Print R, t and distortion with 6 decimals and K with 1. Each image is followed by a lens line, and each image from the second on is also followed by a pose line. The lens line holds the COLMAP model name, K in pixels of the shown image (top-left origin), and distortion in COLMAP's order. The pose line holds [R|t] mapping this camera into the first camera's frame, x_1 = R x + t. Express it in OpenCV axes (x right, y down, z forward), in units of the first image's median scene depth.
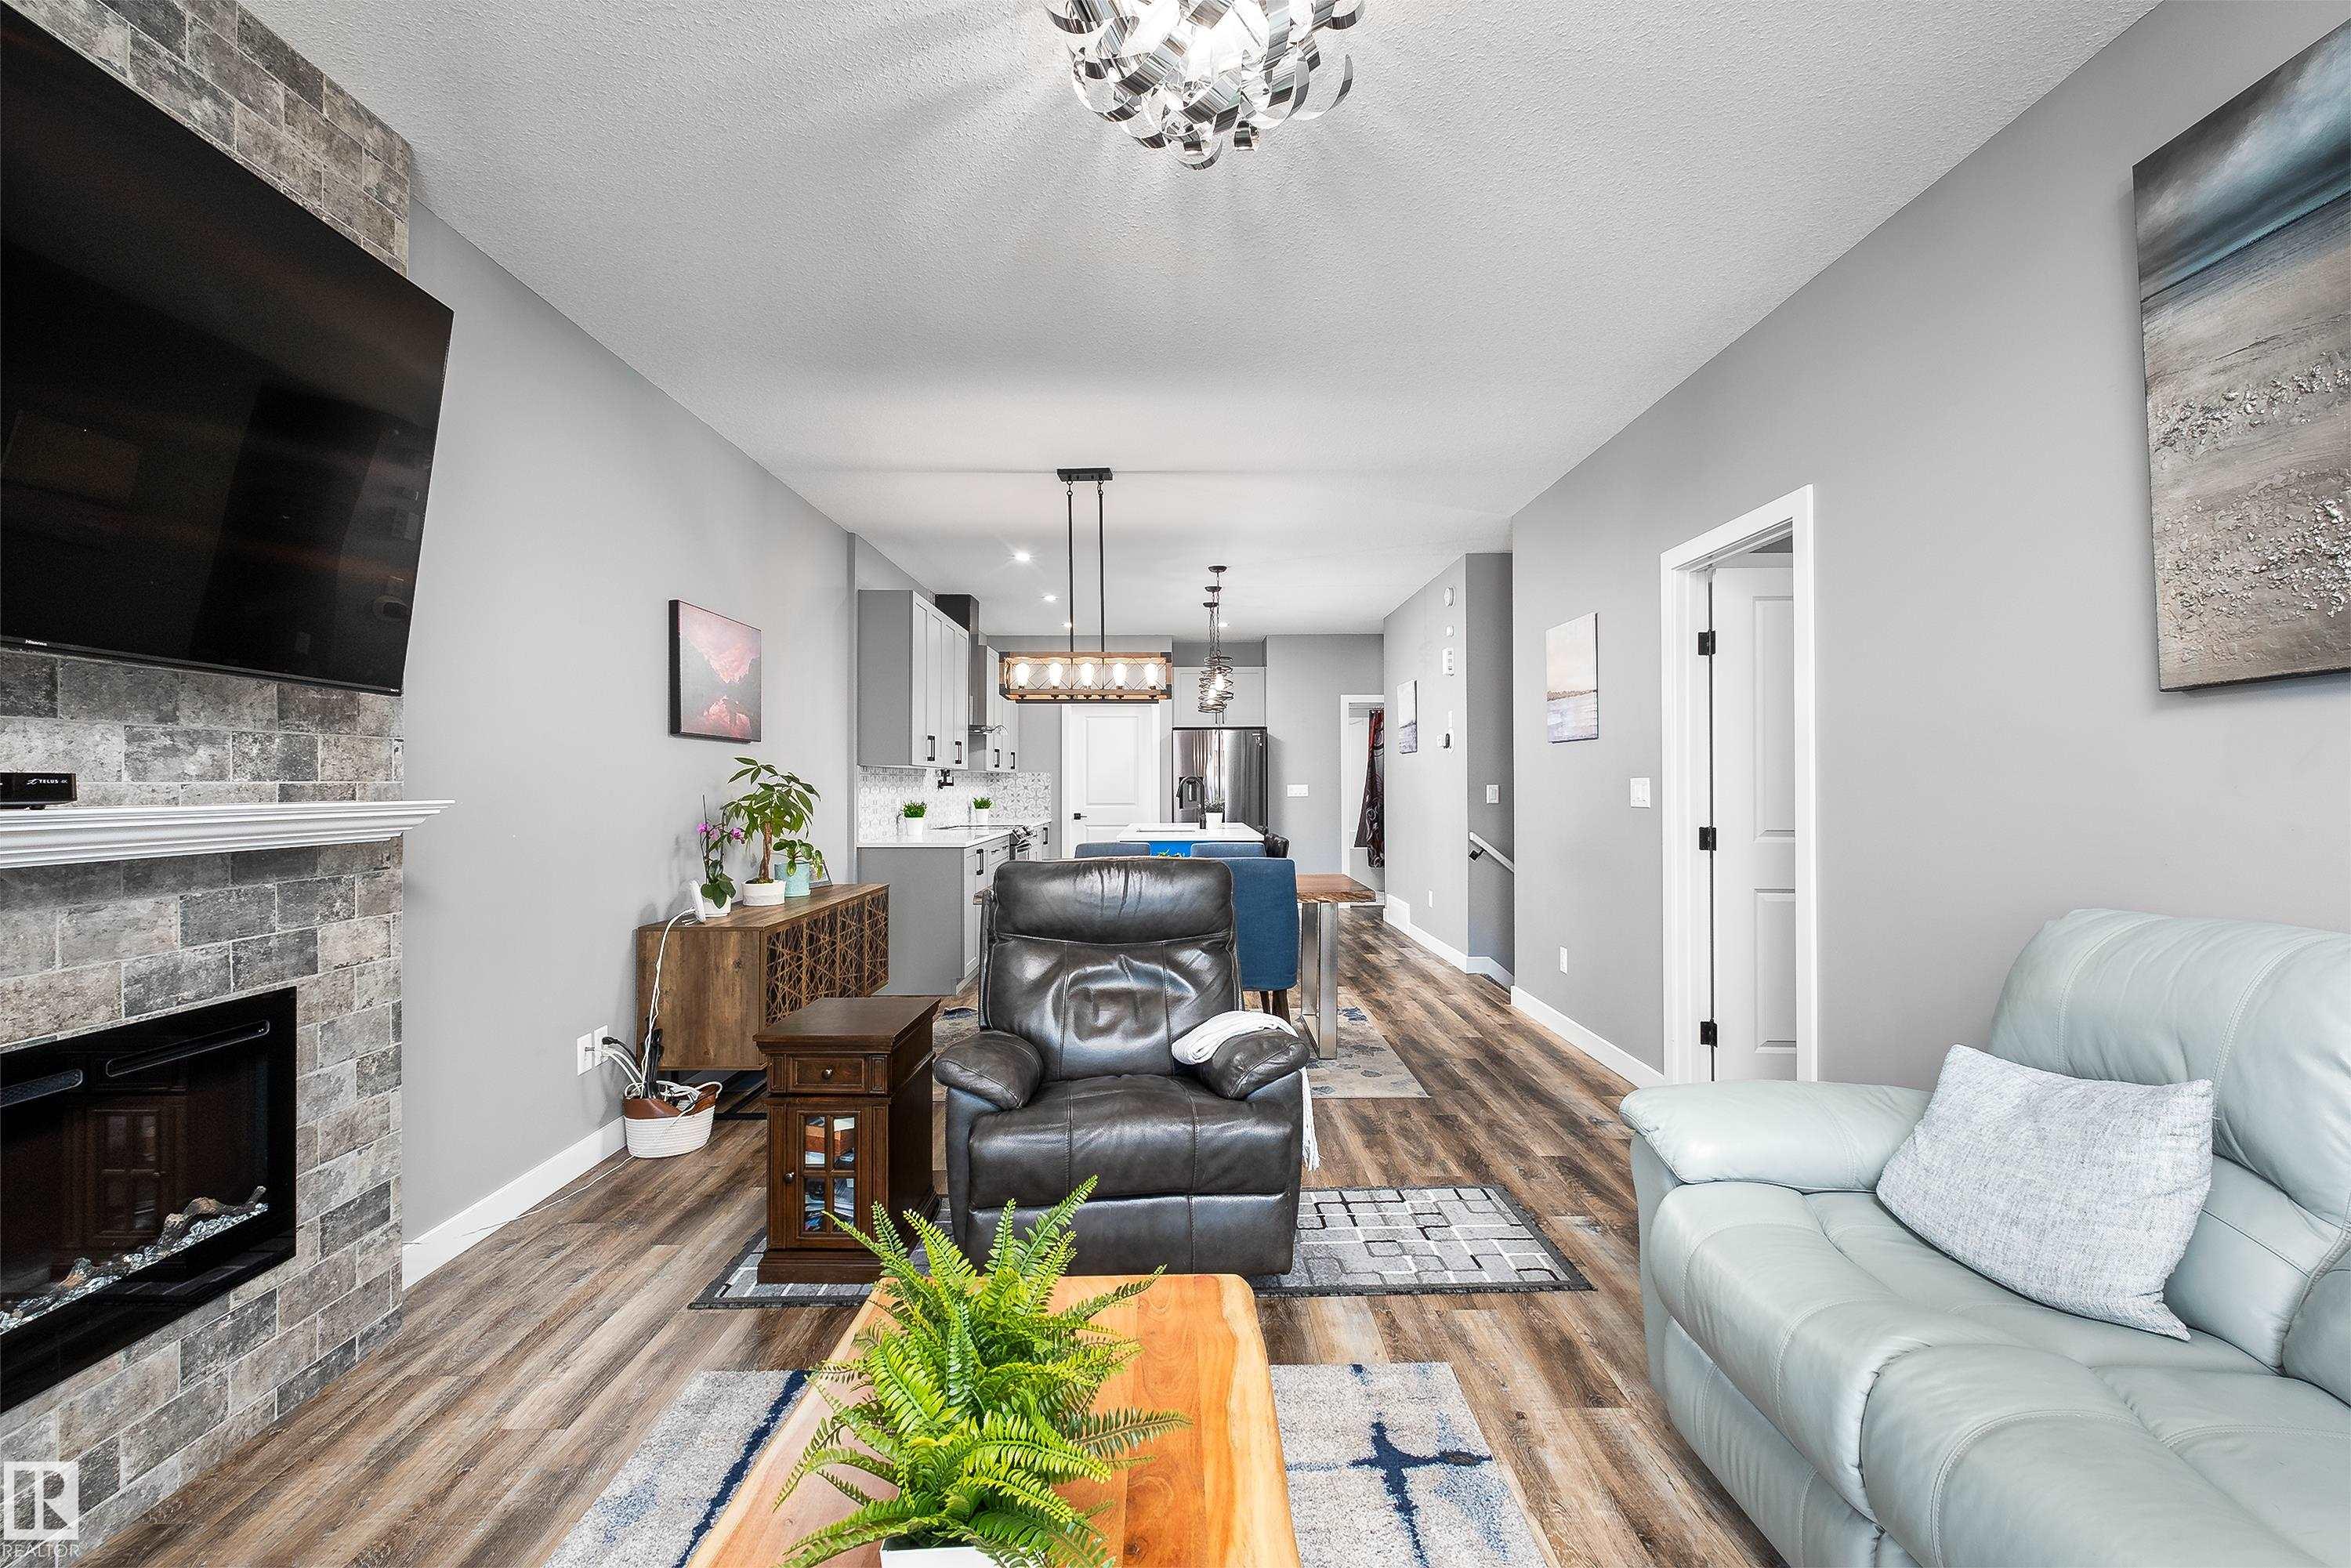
lens RADIAL K [[1054.0, 0, 1170.8], [0, 1054.0, 763.6], [0, 0, 1]] dist [0.006510, -0.004082]
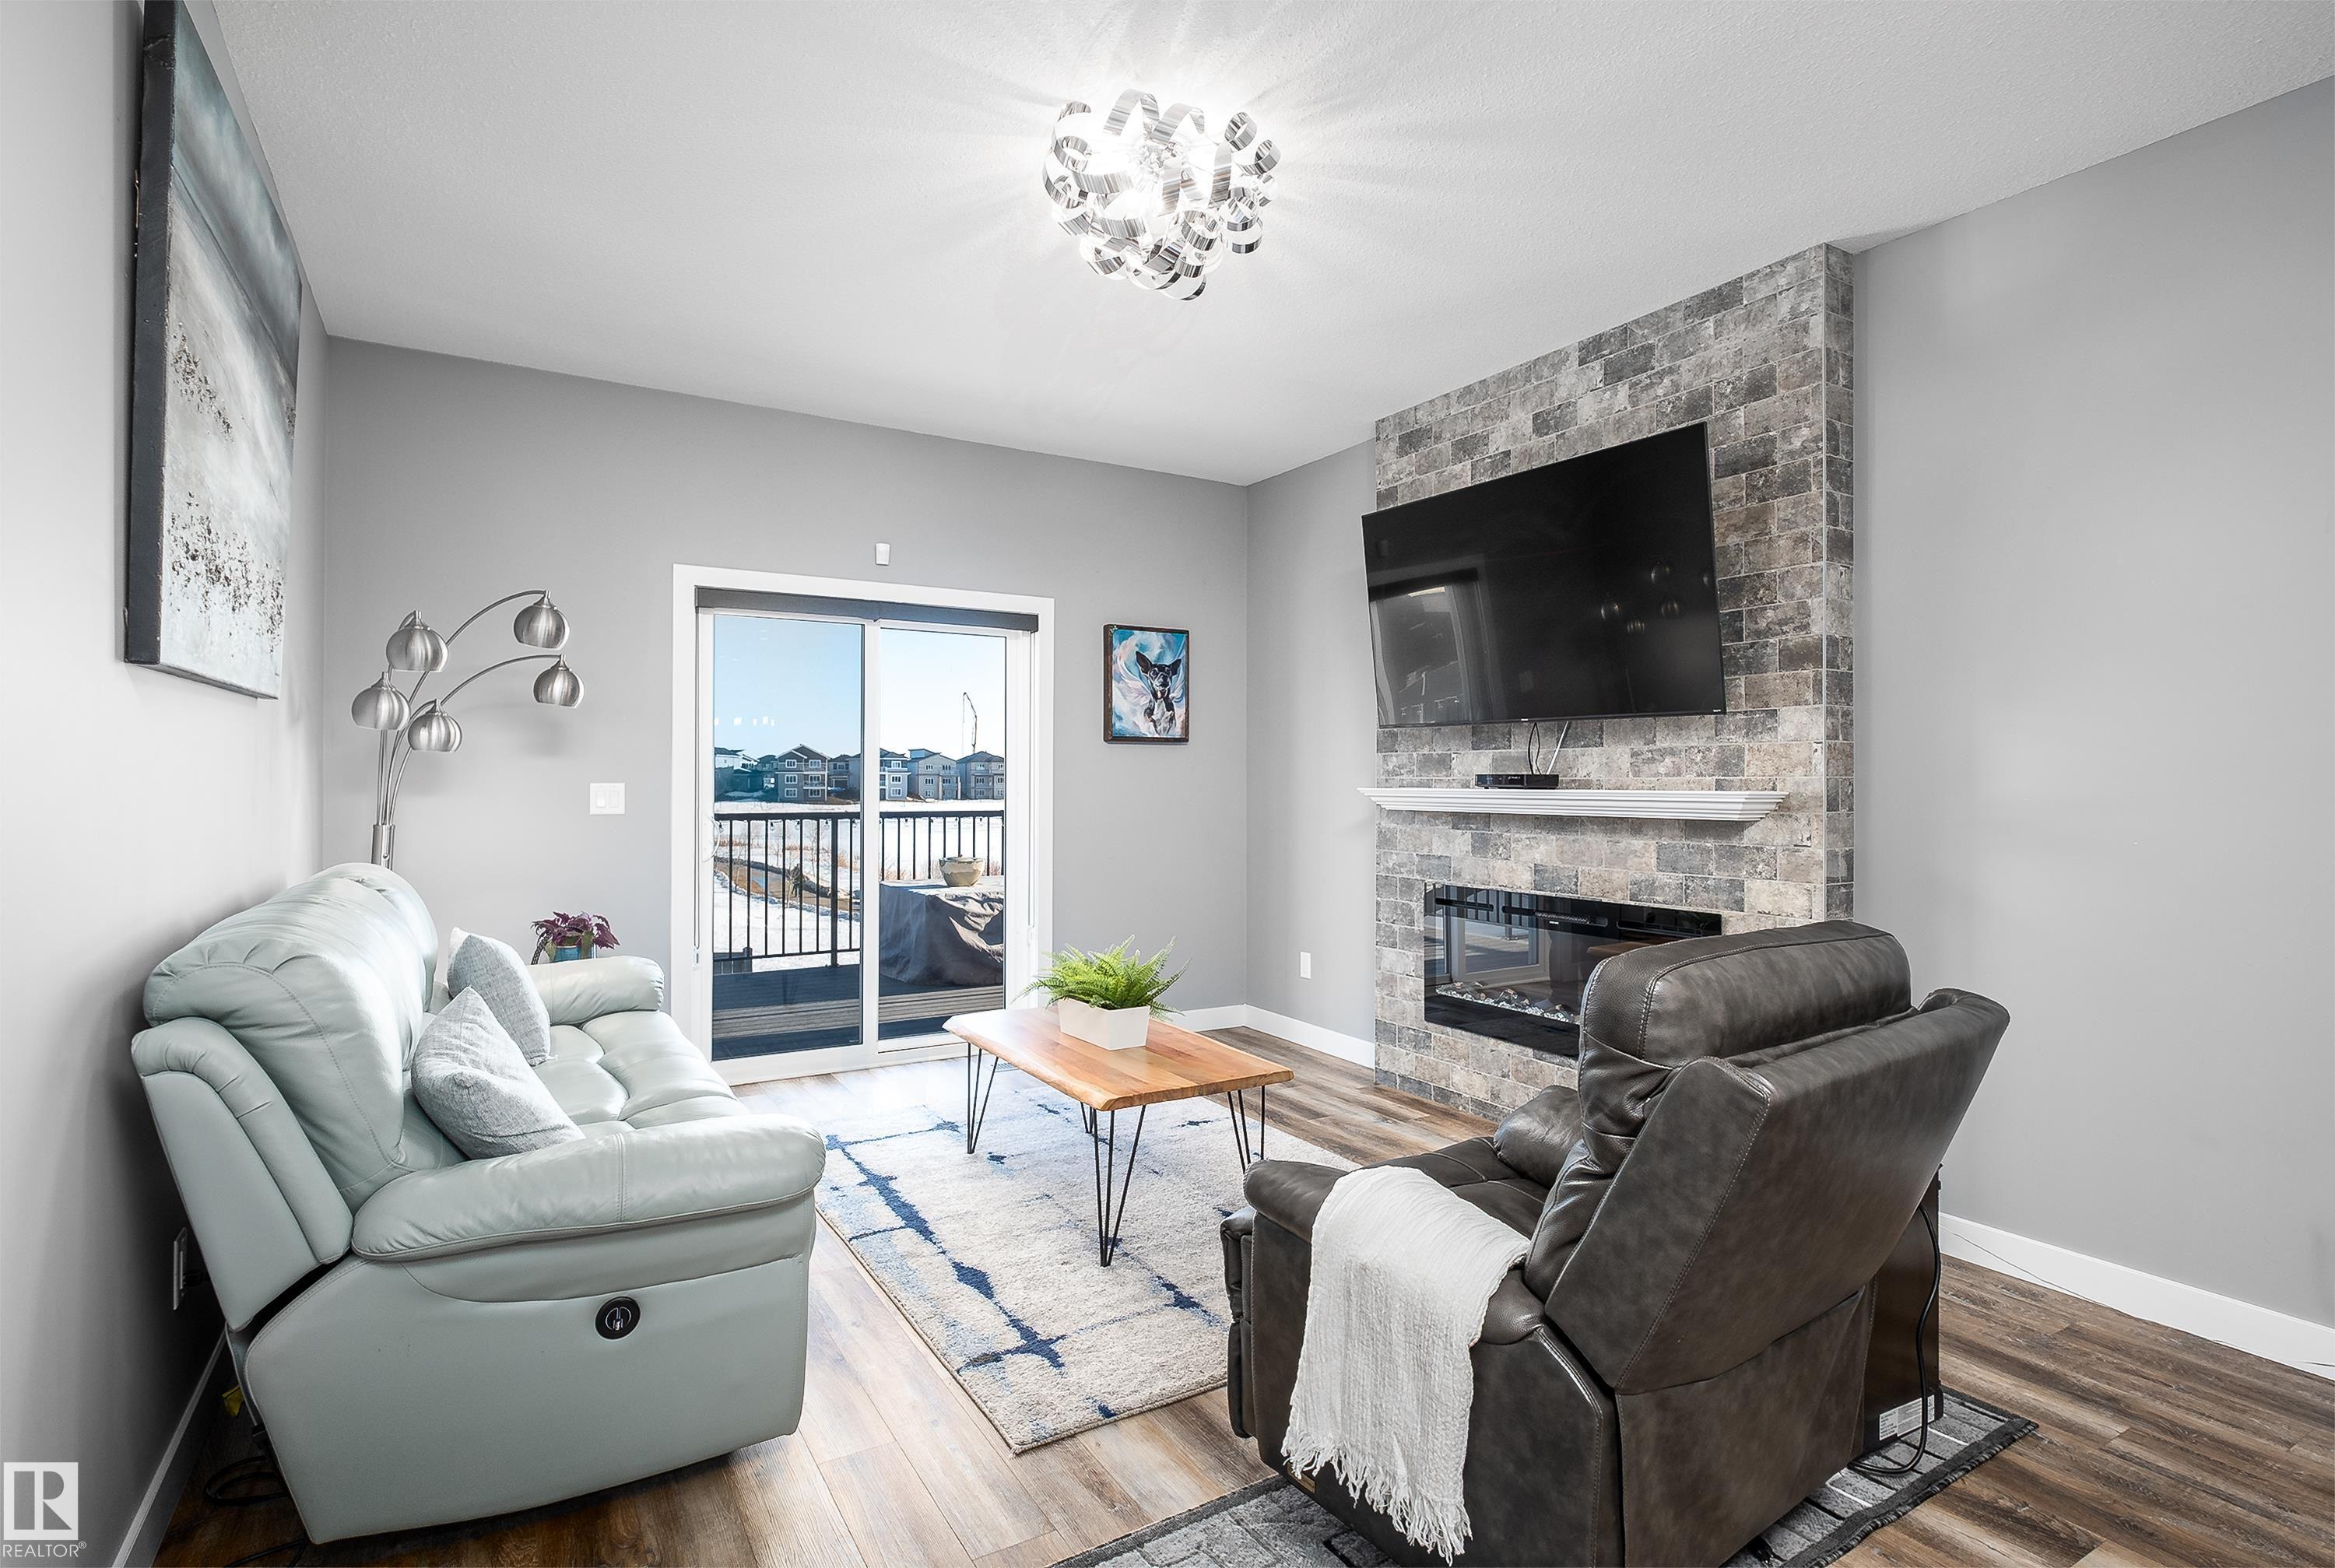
lens RADIAL K [[1166.6, 0, 1128.2], [0, 1166.6, 778.1], [0, 0, 1]] dist [-0.002965, 0.001816]
pose [[-0.875897, -0.003310, -0.482487, 0.717691], [0.006687, 0.999797, -0.018999, 0.045589], [0.482452, -0.019867, -0.875697, 2.104545]]
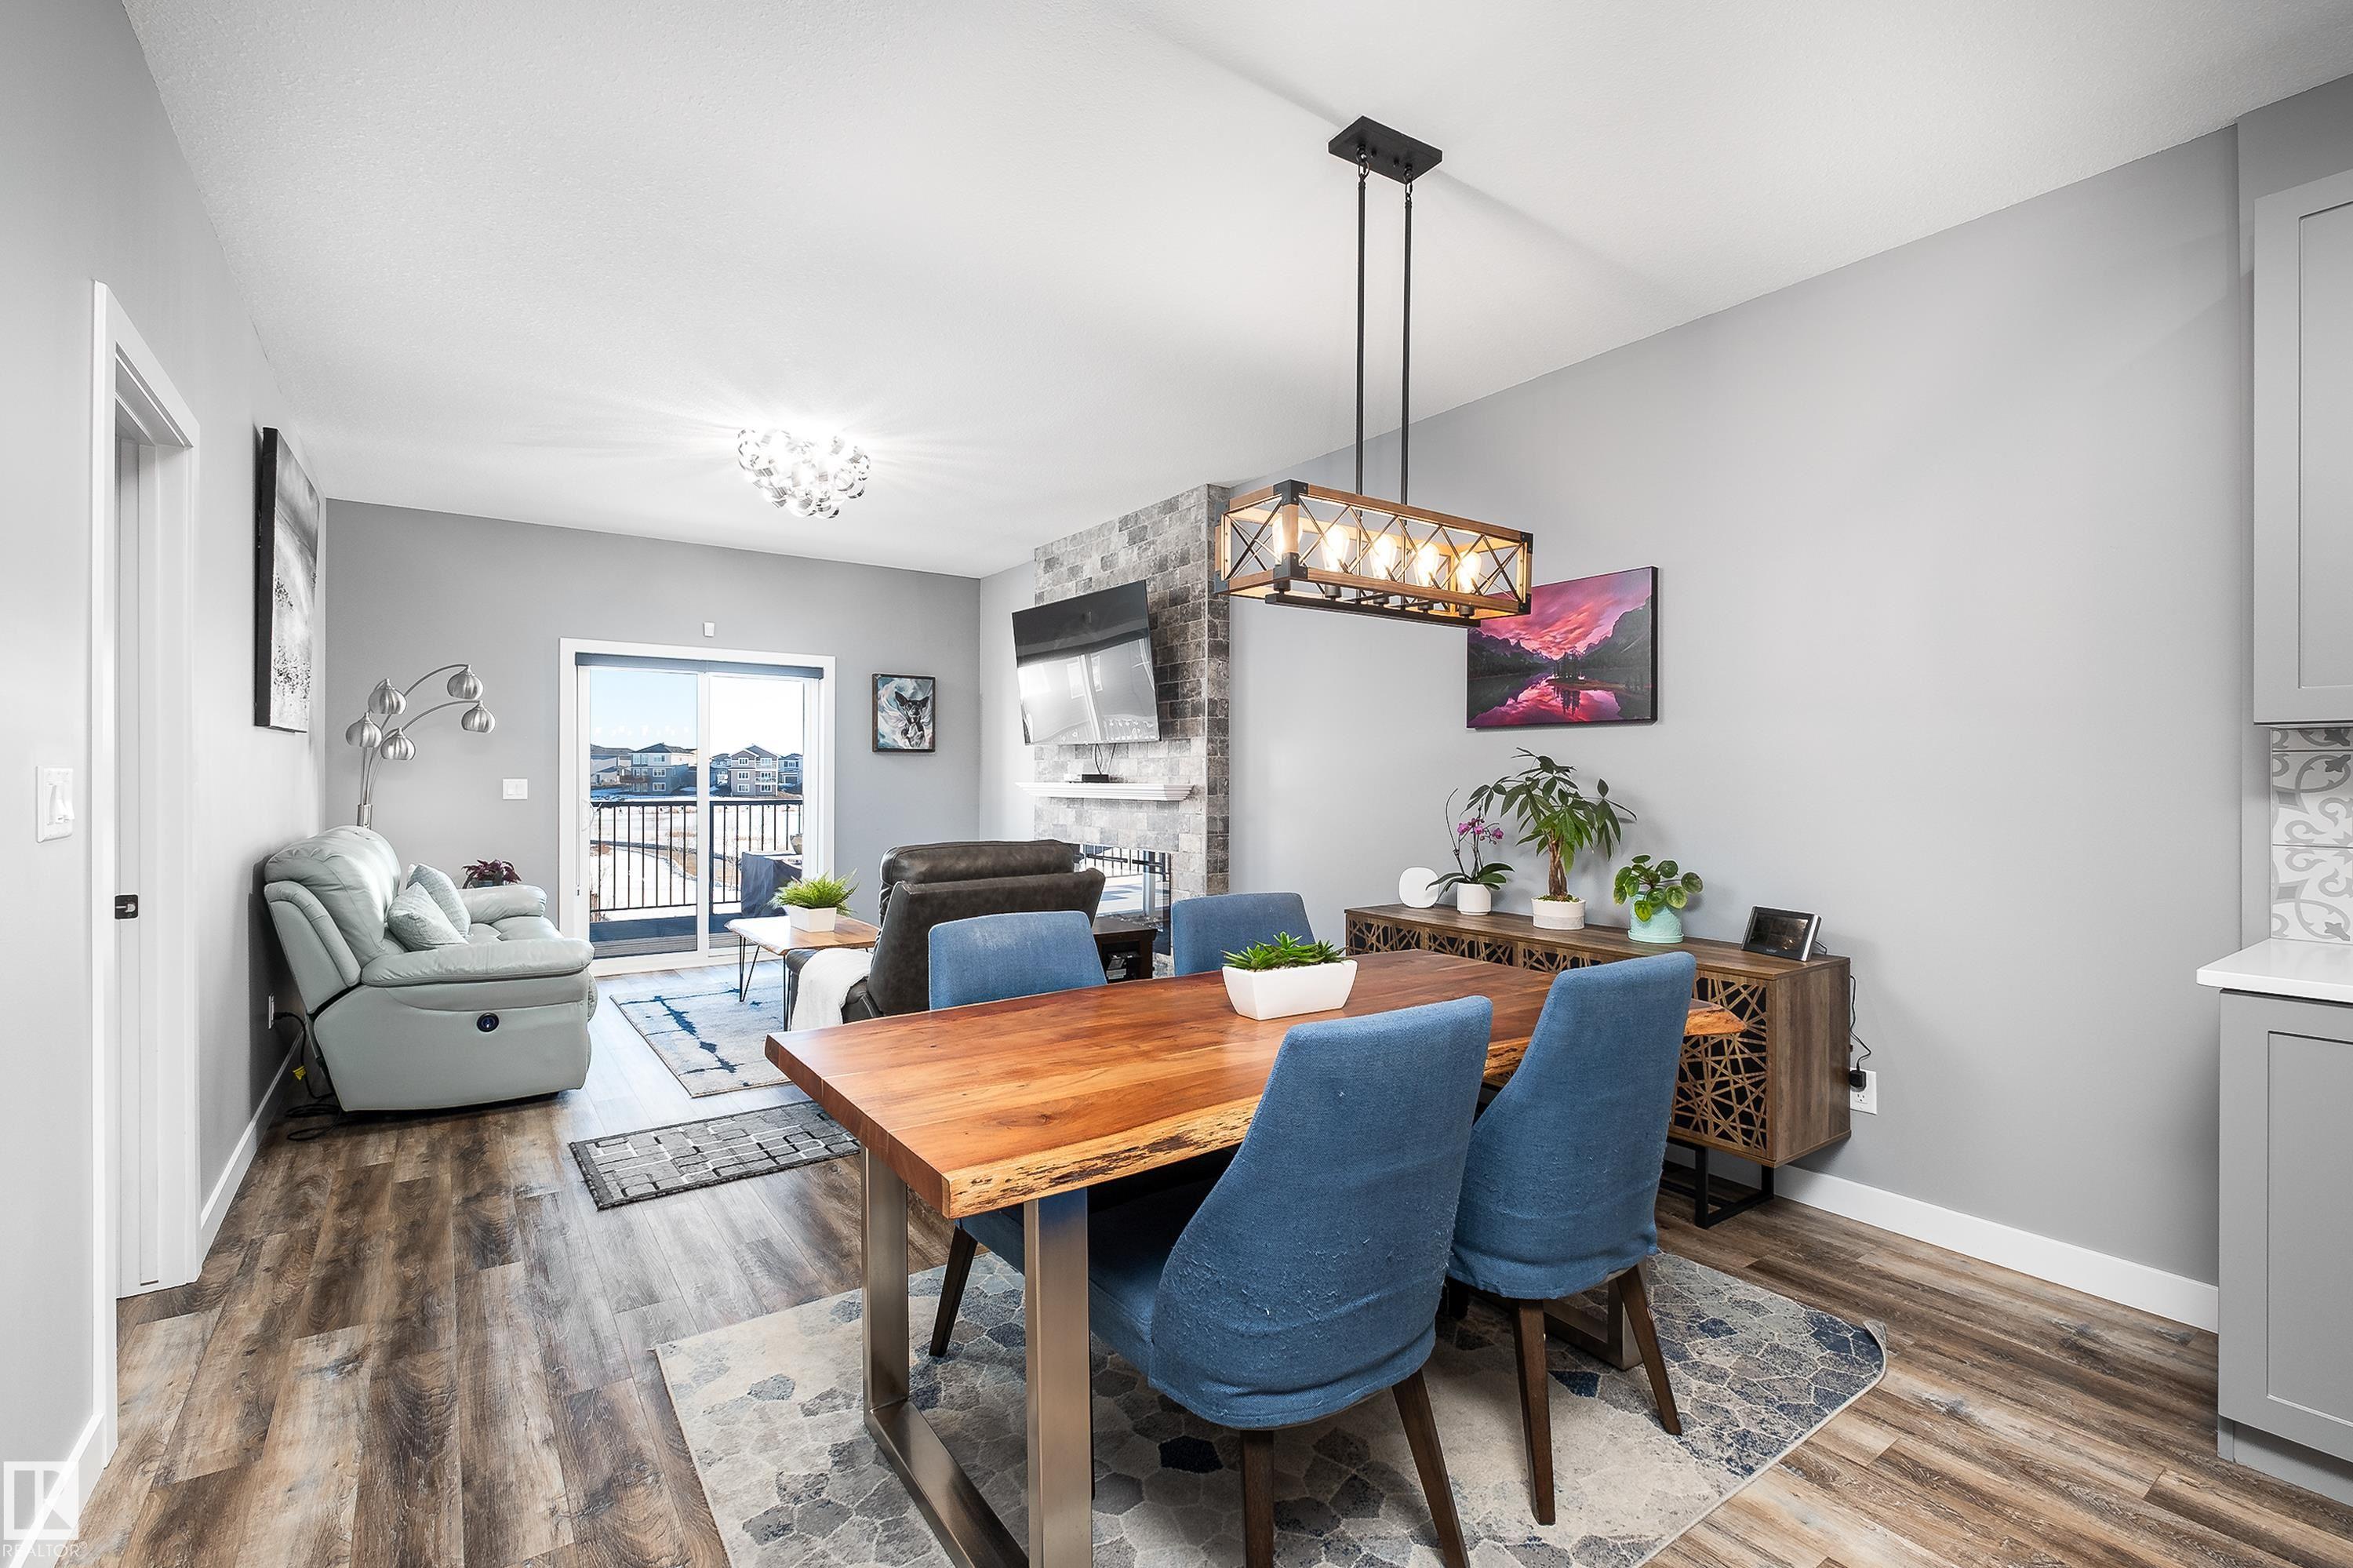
lens RADIAL K [[1054.9, 0, 1159.5], [0, 1054.9, 780.5], [0, 0, 1]] dist [0.006510, -0.004082]
pose [[-0.829085, -0.001668, -0.559120, 0.685445], [0.006970, 0.999887, -0.013319, 0.064856], [0.559079, -0.014939, -0.828980, 3.283140]]
